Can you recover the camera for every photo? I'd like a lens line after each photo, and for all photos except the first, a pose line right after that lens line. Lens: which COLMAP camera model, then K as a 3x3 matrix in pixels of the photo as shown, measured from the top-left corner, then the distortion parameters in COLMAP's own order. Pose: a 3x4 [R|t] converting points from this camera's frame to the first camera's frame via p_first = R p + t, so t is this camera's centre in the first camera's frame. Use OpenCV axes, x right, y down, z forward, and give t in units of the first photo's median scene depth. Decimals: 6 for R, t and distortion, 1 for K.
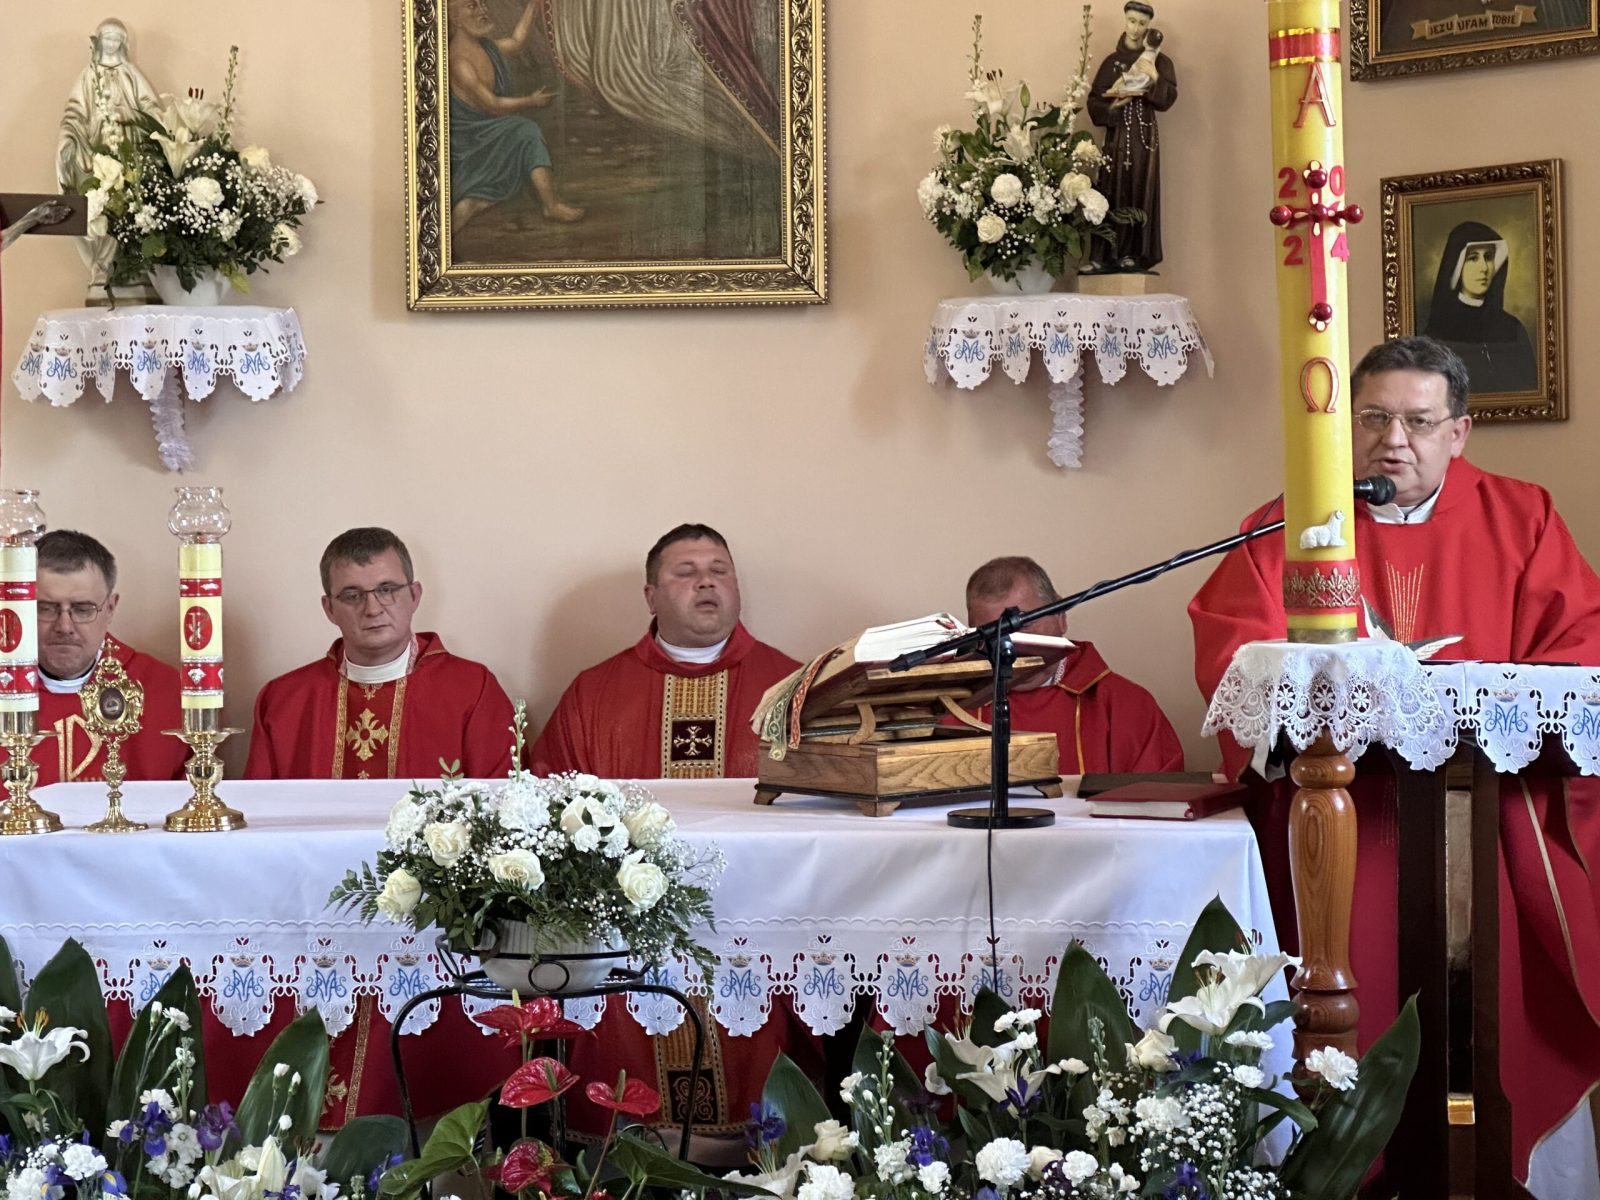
lens RADIAL K [[3588.6, 0, 787.5], [0, 3588.6, 603.9], [0, 0, 1]] dist [-0.006311, 2.623646]
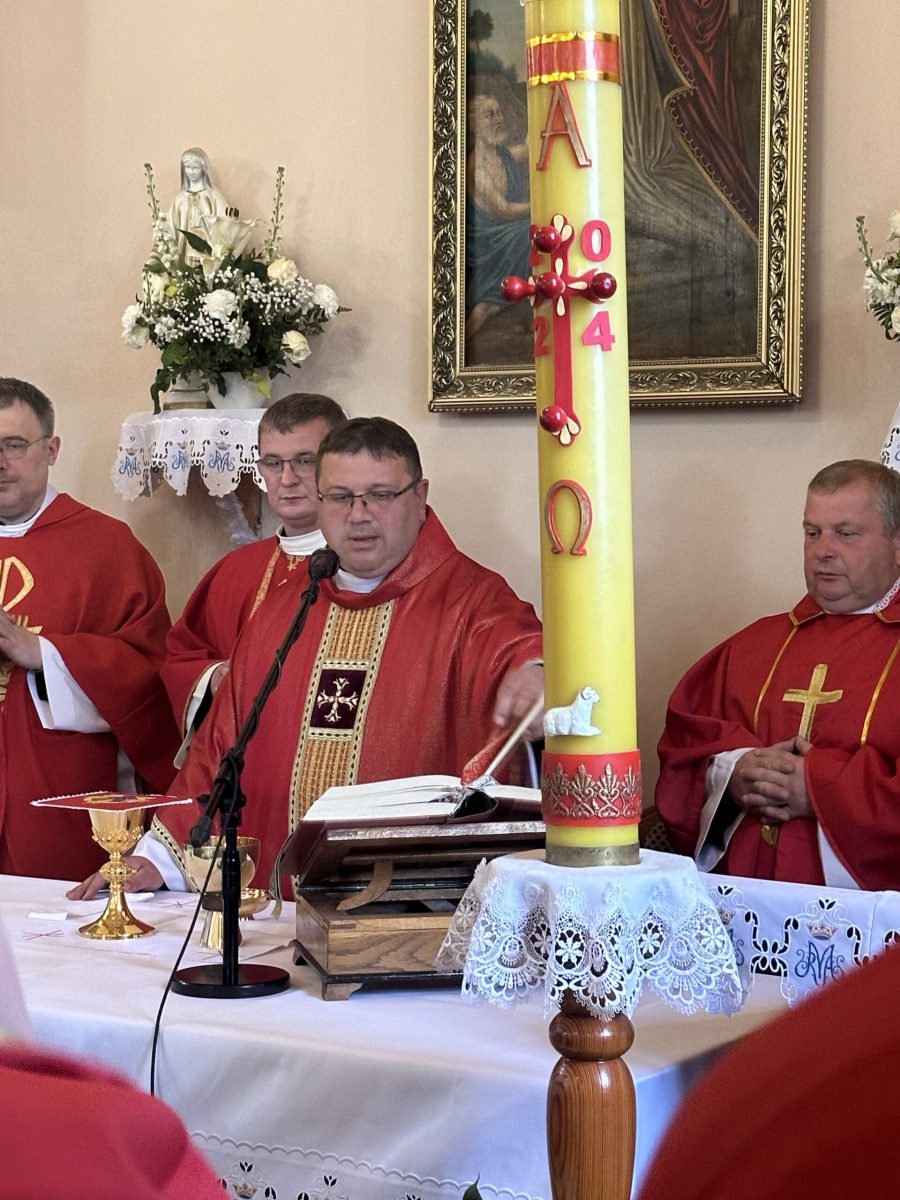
lens RADIAL K [[2524.9, 0, 453.5], [0, 2524.9, 626.3], [0, 0, 1]] dist [0.159783, -0.019029]
pose [[0.885467, 0.034482, -0.463421, 0.255622], [-0.031051, 0.999405, 0.015033, -0.031563], [0.463663, 0.001079, 0.886011, 0.363746]]
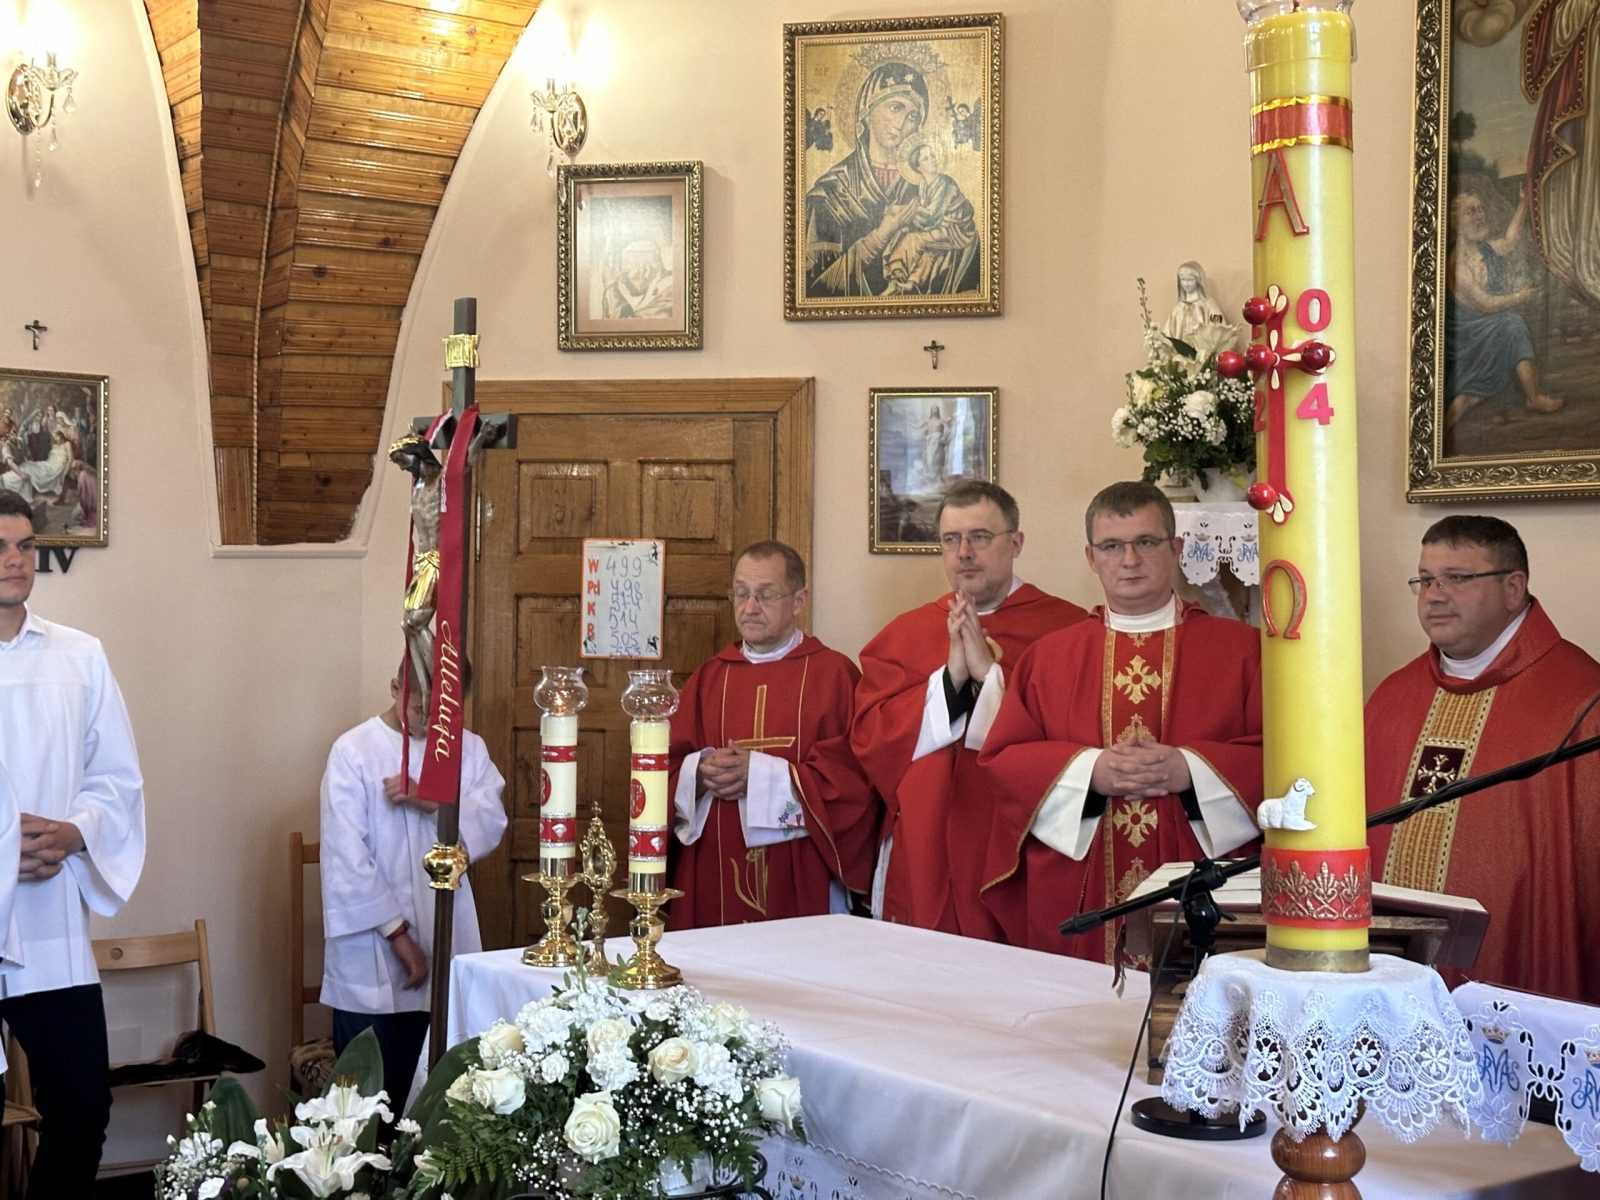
lens RADIAL K [[2223.0, 0, 797.3], [0, 2223.0, 579.2], [0, 0, 1]] dist [0.179753, -0.292124]
pose [[0.664034, 0.011290, -0.747617, 0.286470], [-0.047511, 0.998502, -0.027120, -0.033485], [0.746191, 0.053529, 0.663576, 0.439233]]
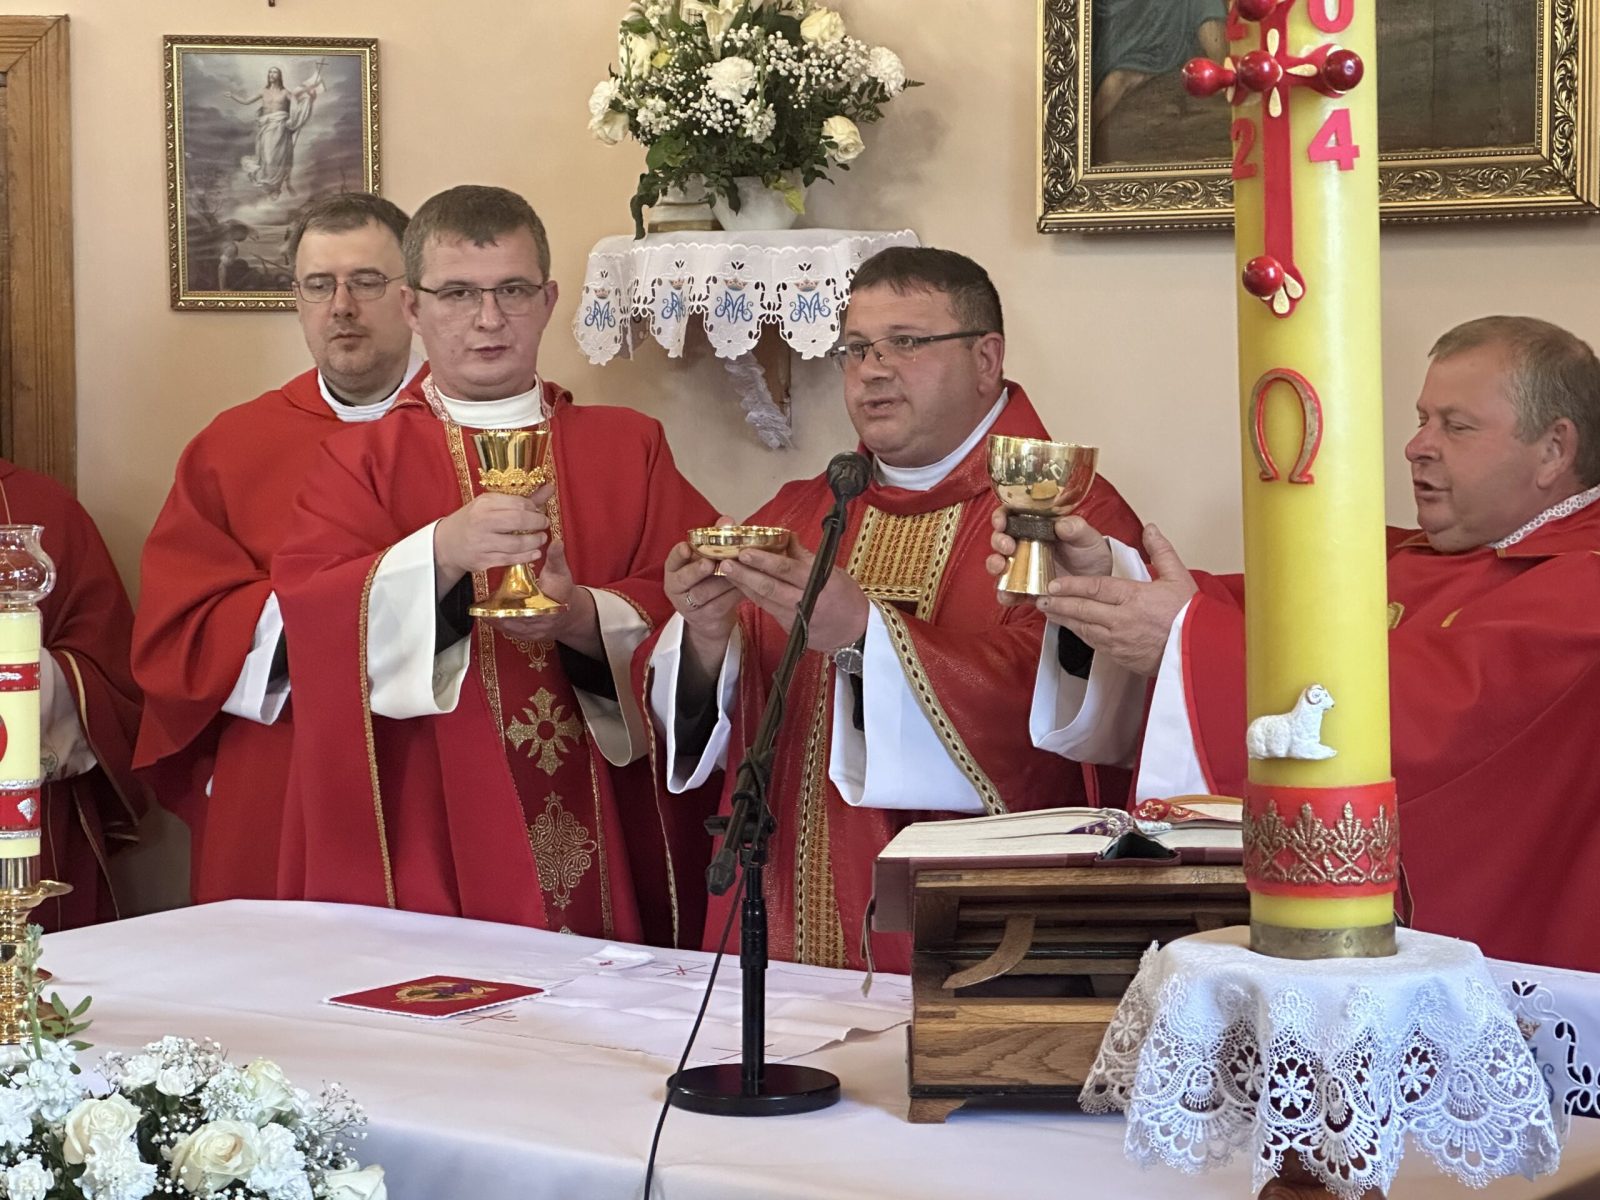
lens RADIAL K [[3606.9, 0, 803.8], [0, 3606.9, 566.9], [0, 0, 1]] dist [0.059841, 2.286007]
pose [[0.852738, 0.040074, -0.520800, 0.240498], [-0.027426, 0.999112, 0.031972, -0.038556], [0.521619, -0.012980, 0.853080, 0.379024]]
